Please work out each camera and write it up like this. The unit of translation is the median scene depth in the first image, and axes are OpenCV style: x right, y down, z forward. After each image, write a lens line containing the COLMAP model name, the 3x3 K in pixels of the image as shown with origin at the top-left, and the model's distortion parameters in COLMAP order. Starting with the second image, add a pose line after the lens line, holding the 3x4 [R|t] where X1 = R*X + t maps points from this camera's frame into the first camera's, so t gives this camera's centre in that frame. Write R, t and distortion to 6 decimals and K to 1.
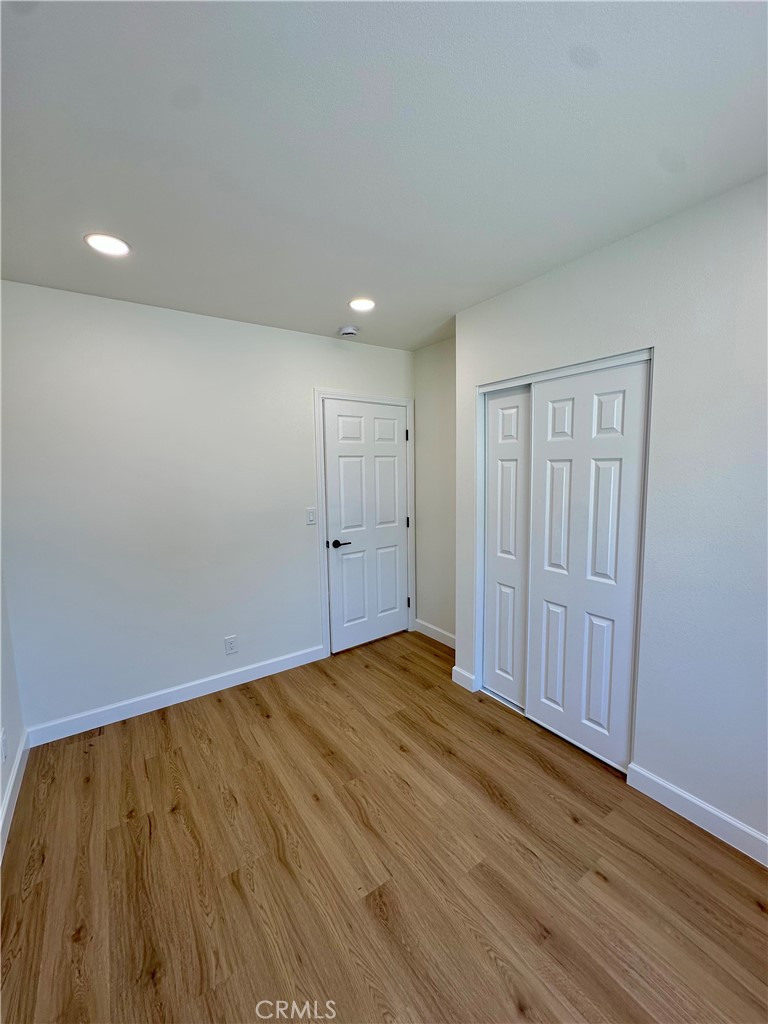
lens RADIAL K [[414.2, 0, 384.0], [0, 414.2, 512.0], [0, 0, 1]] dist [-0.001609, 0.000171]
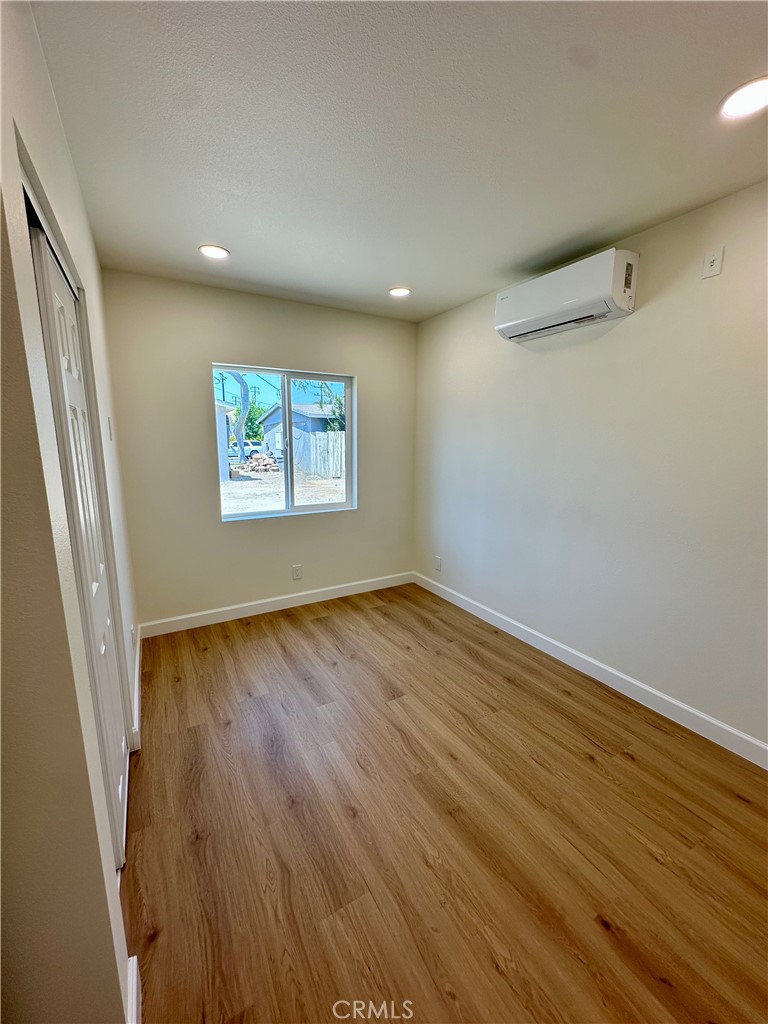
lens RADIAL K [[412.4, 0, 385.1], [0, 412.4, 528.2], [0, 0, 1]] dist [0.000293, 0.000100]
pose [[-0.996783, -0.000968, 0.080146, -0.079147], [0.024966, 0.946432, 0.321936, -0.153087], [-0.076164, 0.322901, -0.943363, 1.771062]]
